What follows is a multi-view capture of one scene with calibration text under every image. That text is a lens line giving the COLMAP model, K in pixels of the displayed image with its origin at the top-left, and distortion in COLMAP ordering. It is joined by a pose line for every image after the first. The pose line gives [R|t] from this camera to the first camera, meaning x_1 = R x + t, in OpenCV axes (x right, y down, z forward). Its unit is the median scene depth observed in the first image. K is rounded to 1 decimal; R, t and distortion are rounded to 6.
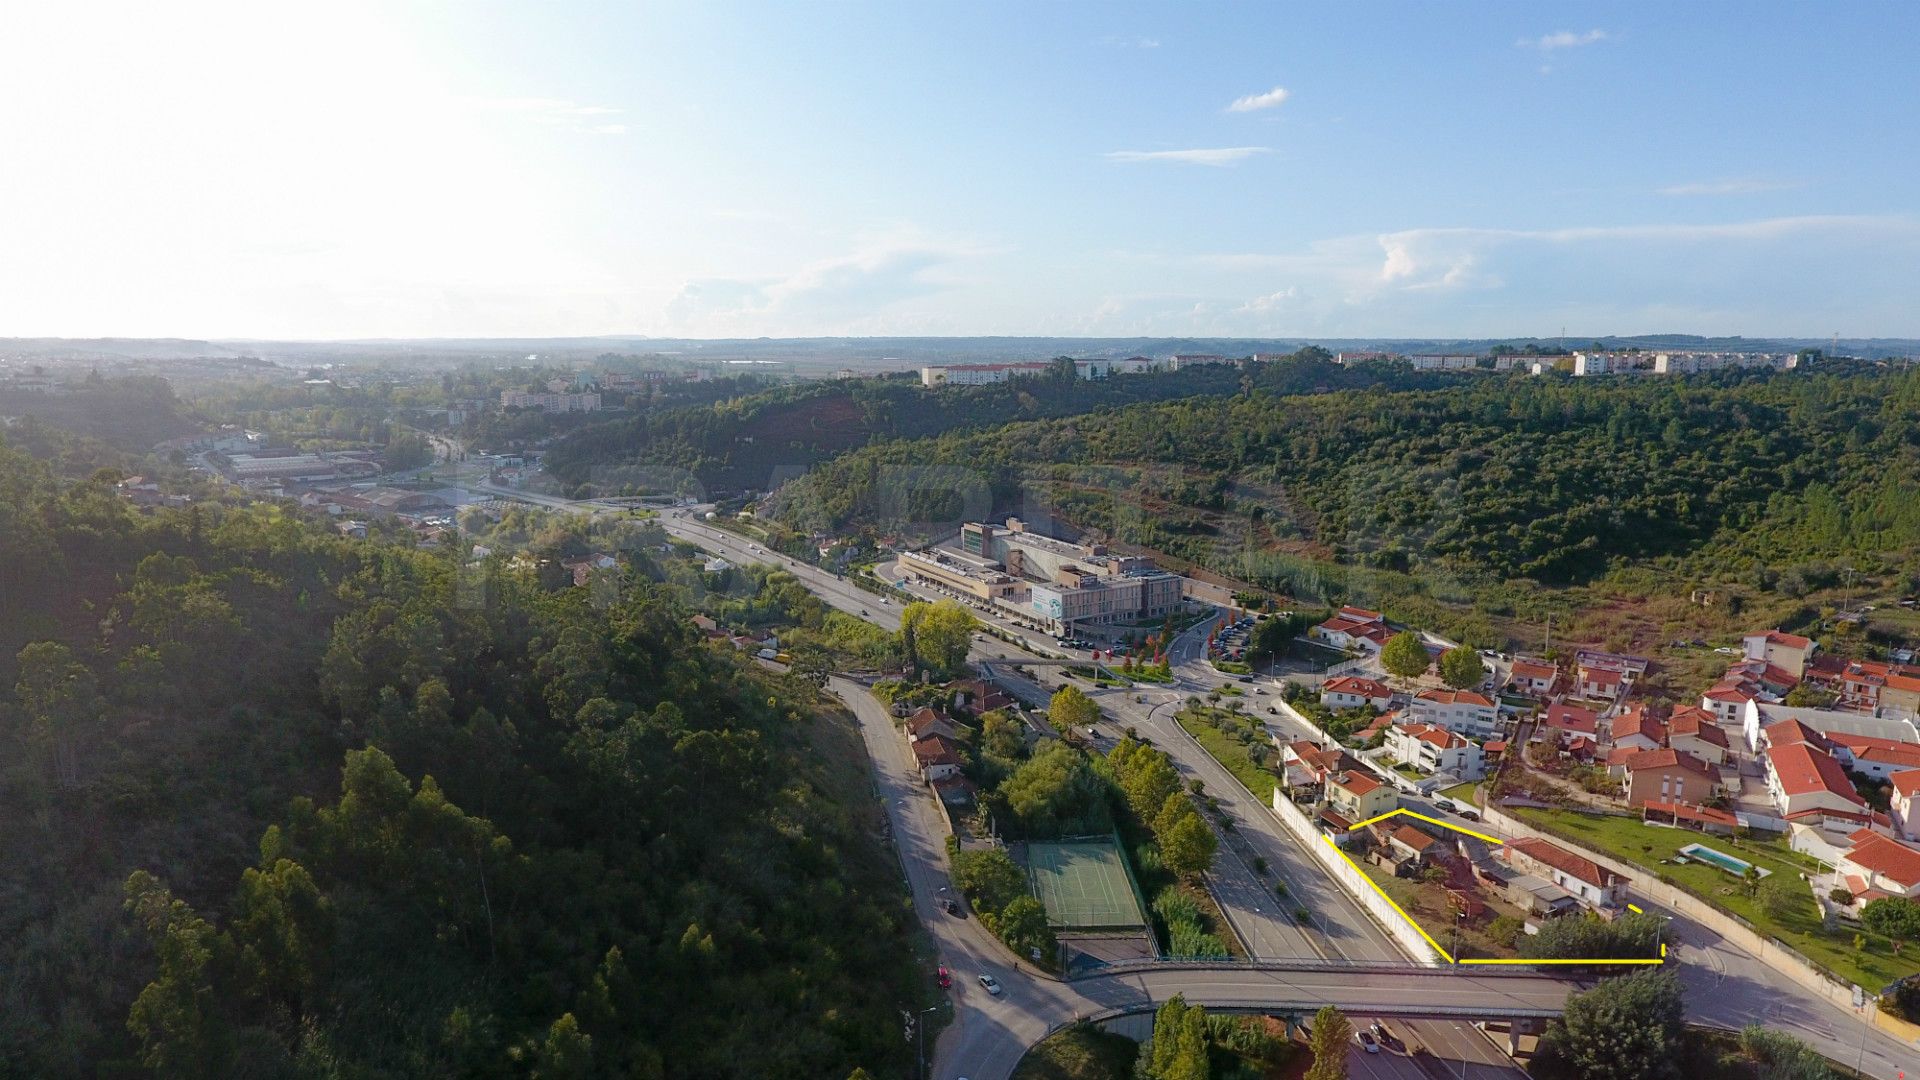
lens RADIAL K [[1127.1, 0, 954.2], [0, 1127.1, 544.4], [0, 0, 1]] dist [0.000783, -0.003709]
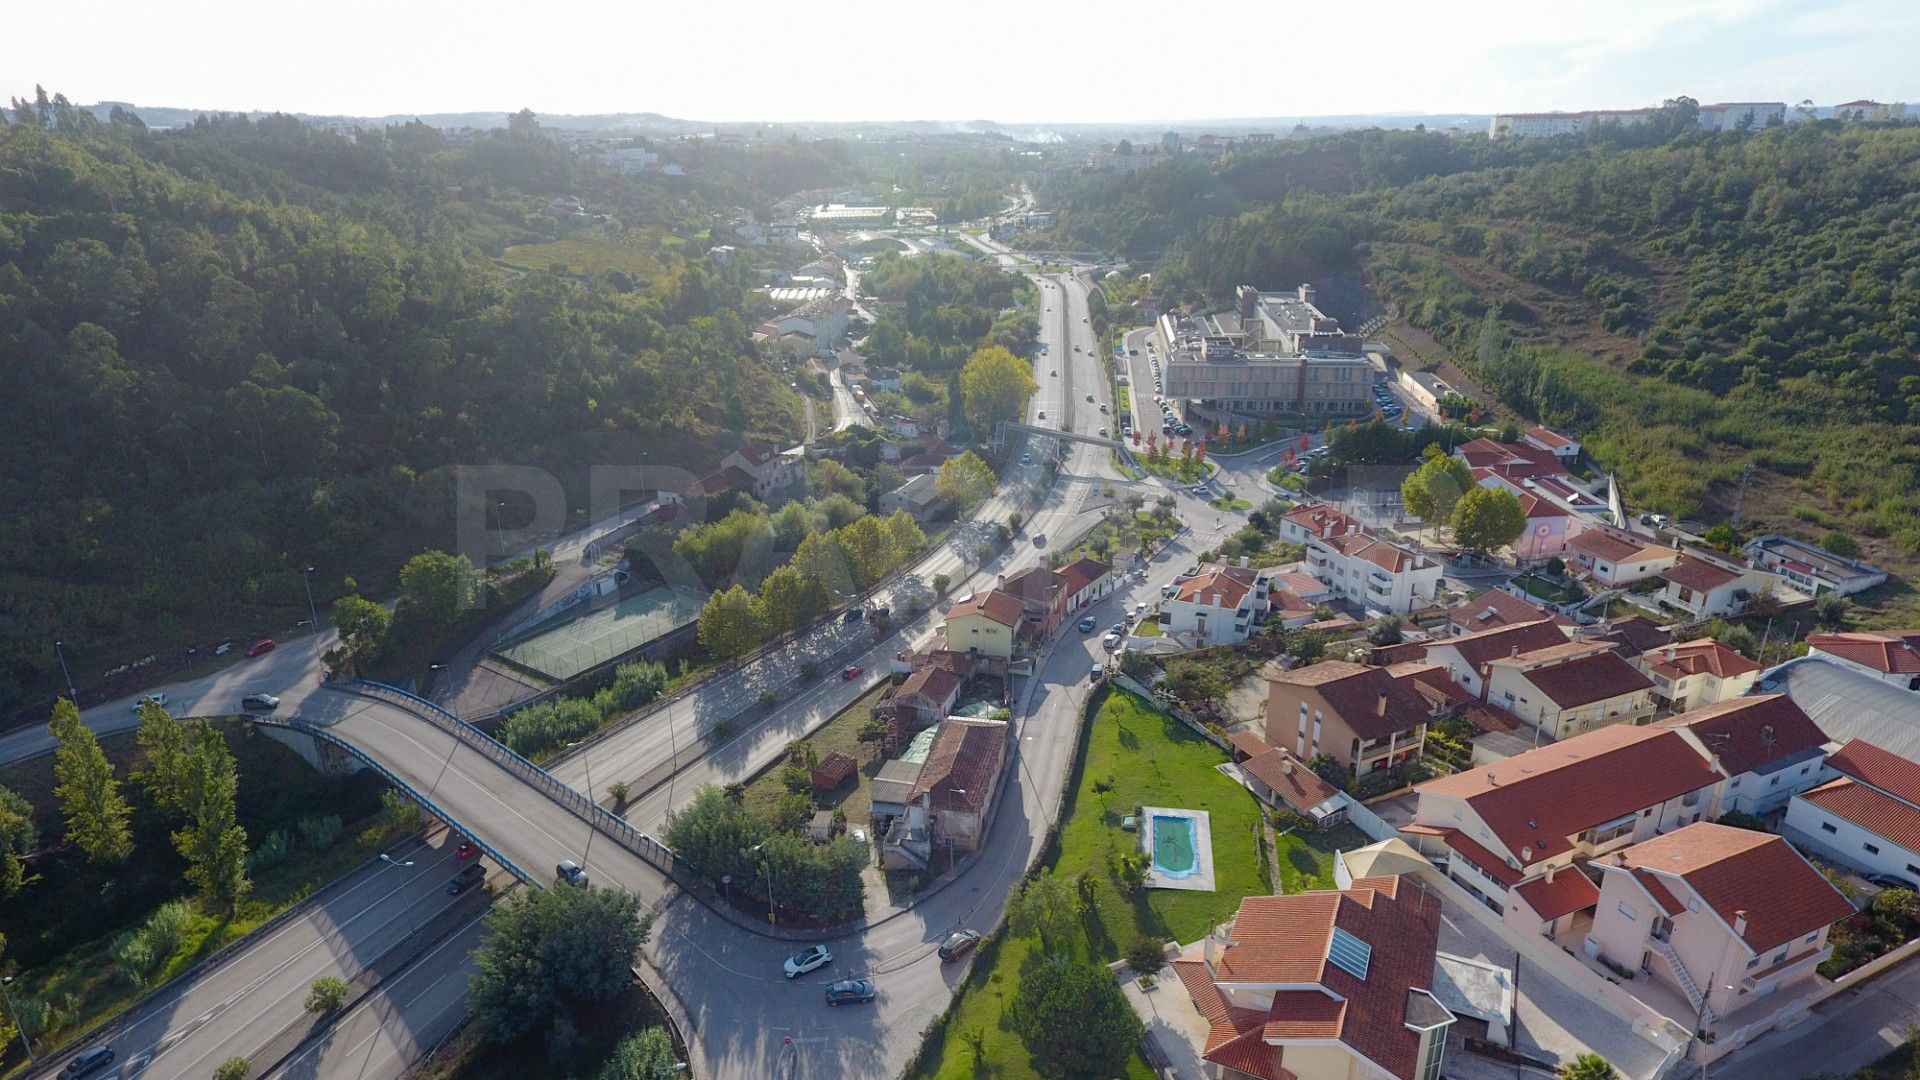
lens RADIAL K [[1127.1, 0, 963.6], [0, 1127.1, 542.8], [0, 0, 1]] dist [0.000783, -0.003709]
pose [[0.805150, 0.197071, -0.559371, 0.578633], [-0.093374, 0.973537, 0.208583, 0.019026], [0.585674, -0.115710, 0.802245, 0.334098]]
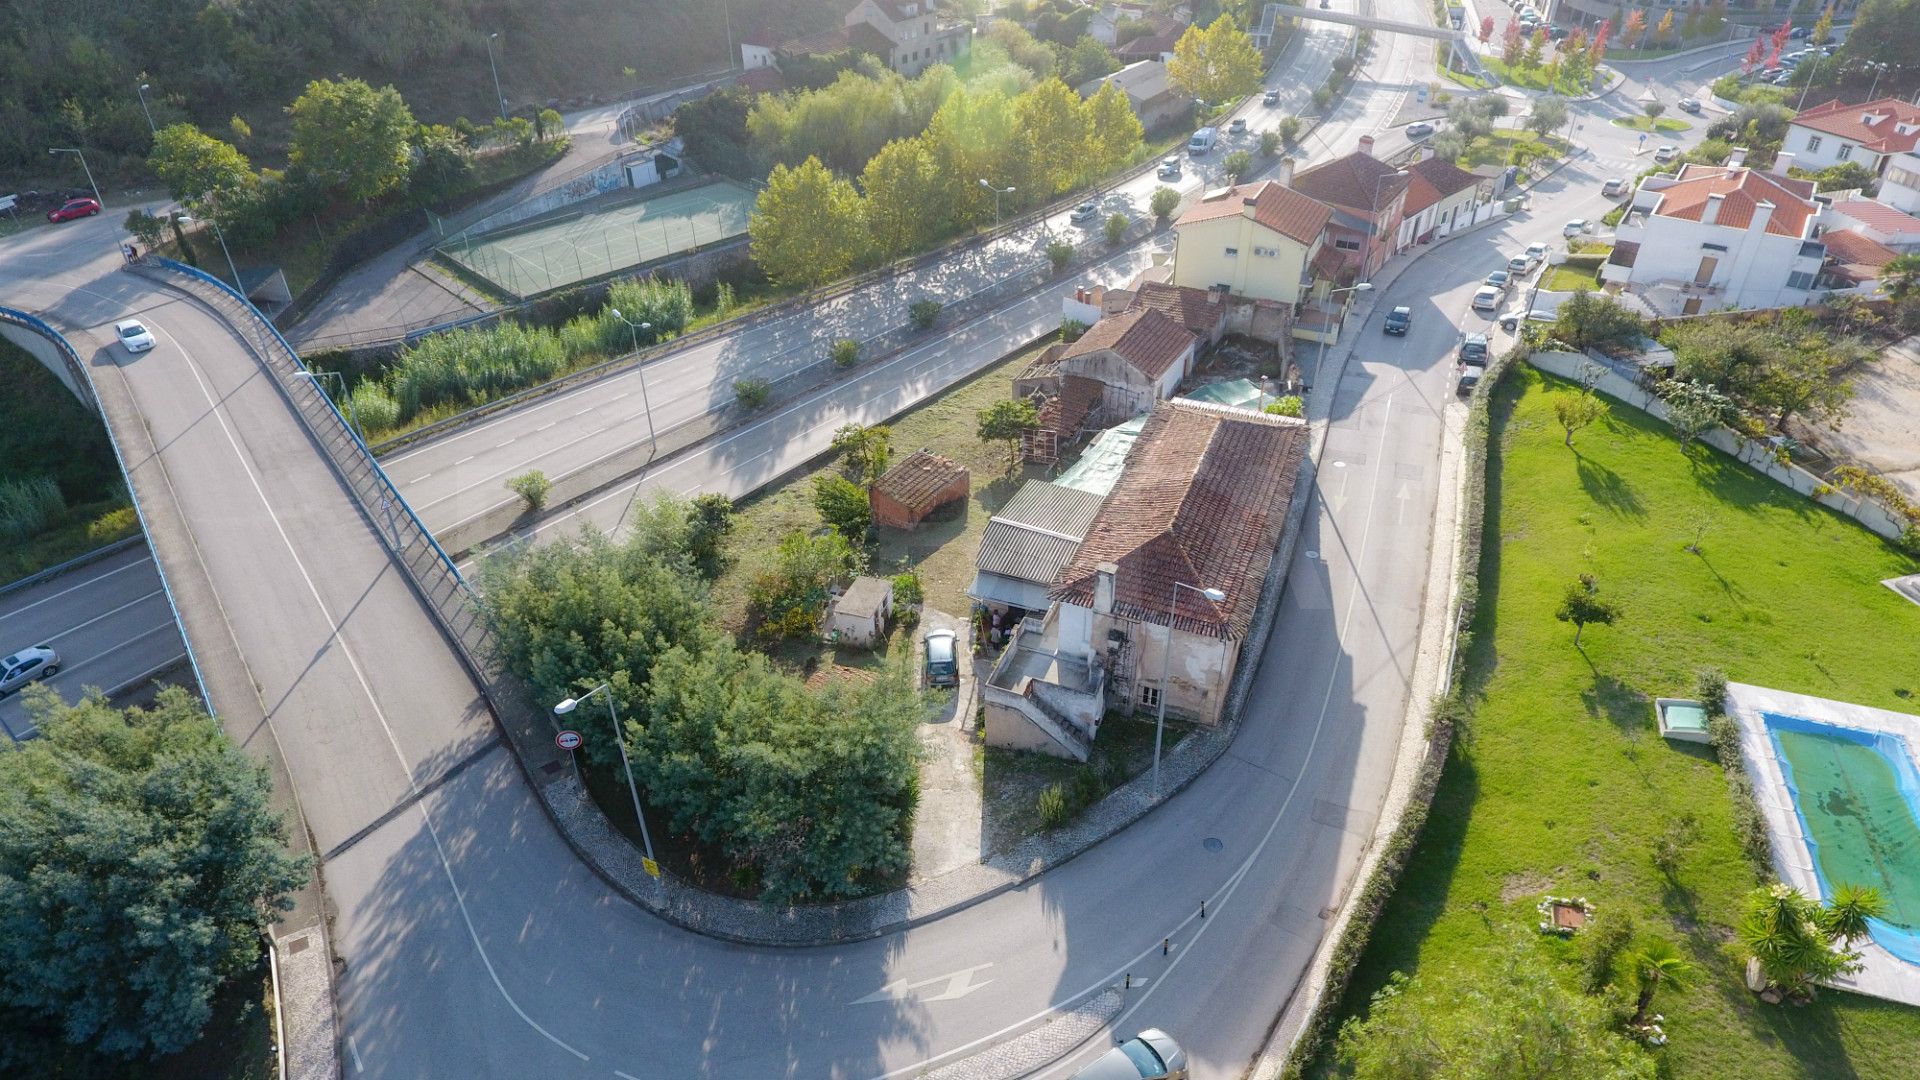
lens RADIAL K [[1127.1, 0, 966.3], [0, 1127.1, 546.9], [0, 0, 1]] dist [0.000783, -0.003709]
pose [[0.681378, 0.409407, -0.606721, 0.443147], [-0.119633, 0.880078, 0.459511, 0.116750], [0.722088, -0.240517, 0.648645, 0.520817]]
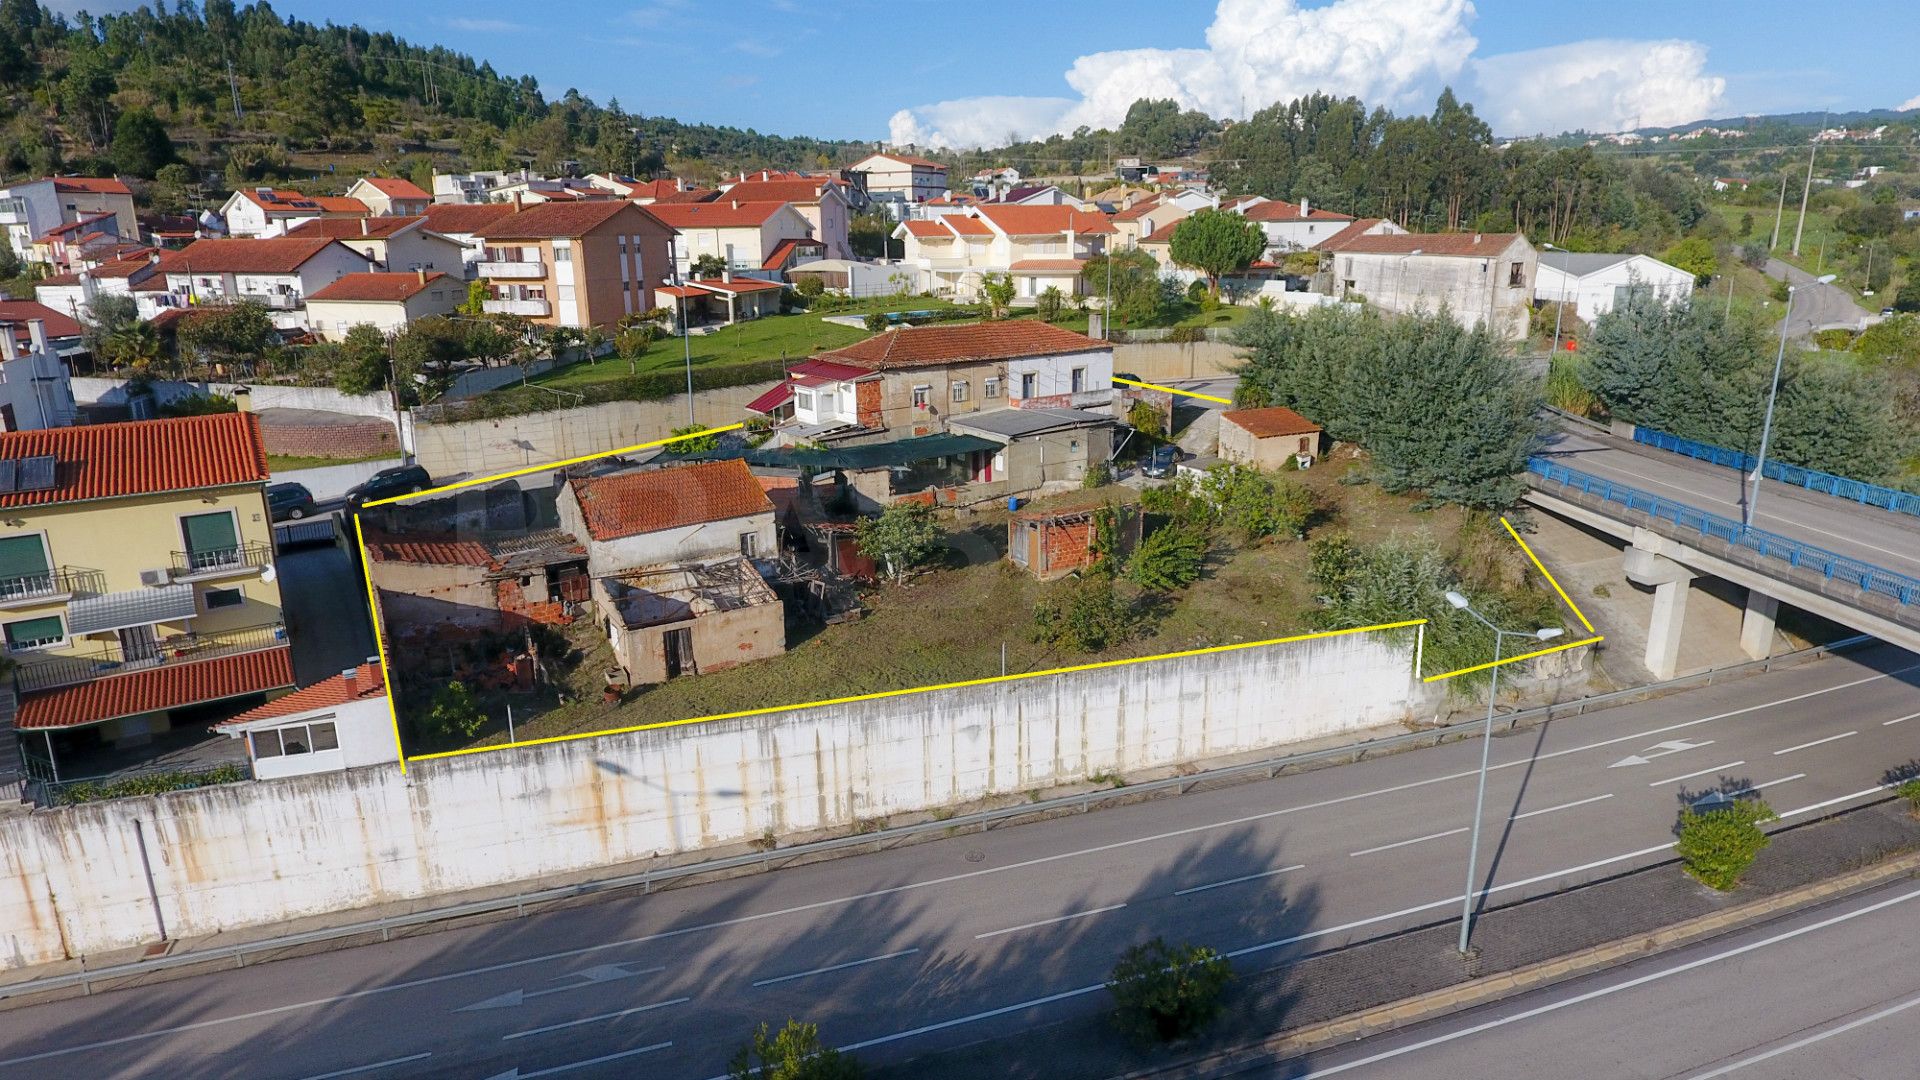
lens RADIAL K [[1127.1, 0, 956.4], [0, 1127.1, 544.0], [0, 0, 1]] dist [0.000783, -0.003709]
pose [[-0.204212, -0.260252, 0.943698, 0.130719], [0.189269, 0.935327, 0.298900, 0.153260], [-0.960456, 0.239651, -0.141747, 0.704830]]
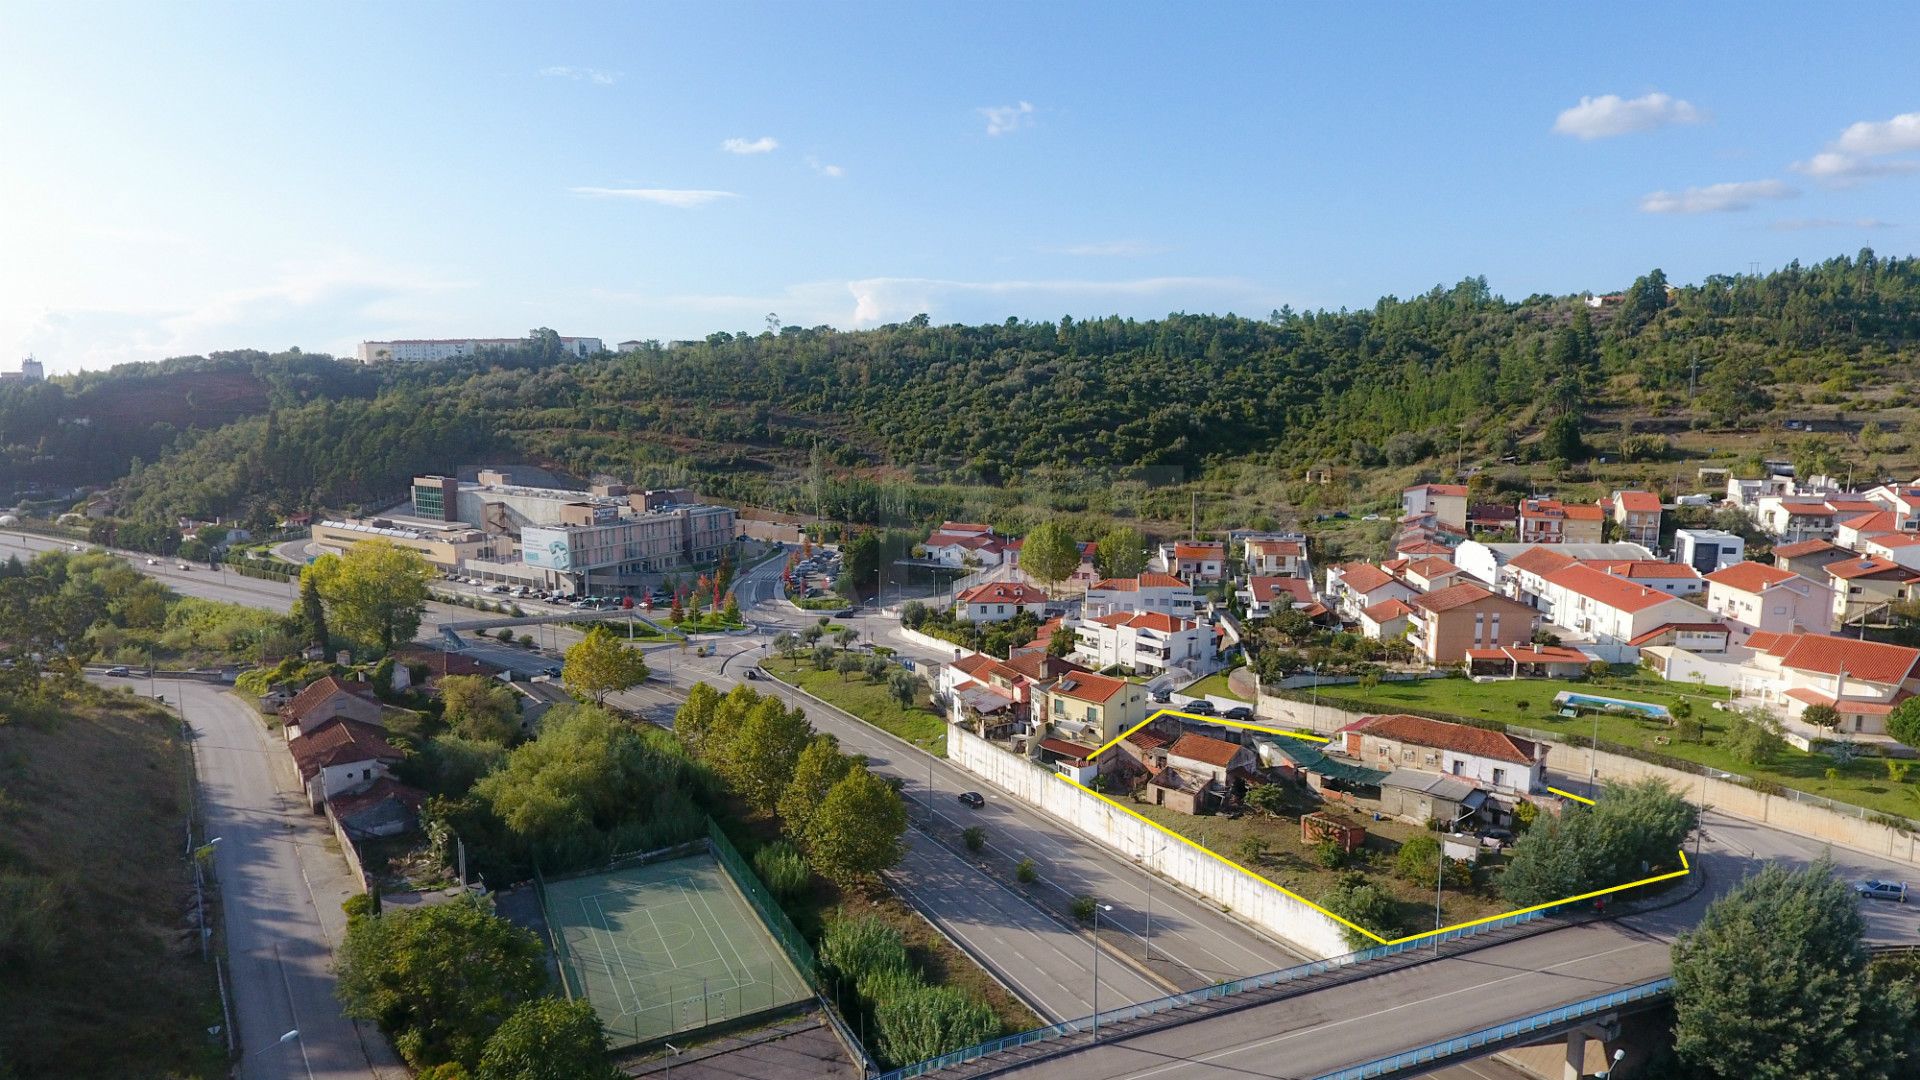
lens RADIAL K [[1127.1, 0, 956.8], [0, 1127.1, 552.6], [0, 0, 1]] dist [0.000783, -0.003709]
pose [[0.903438, -0.069043, 0.423123, 0.023500], [0.081004, 0.996660, -0.010327, 0.107244], [-0.420997, 0.043604, 0.906013, 0.357032]]
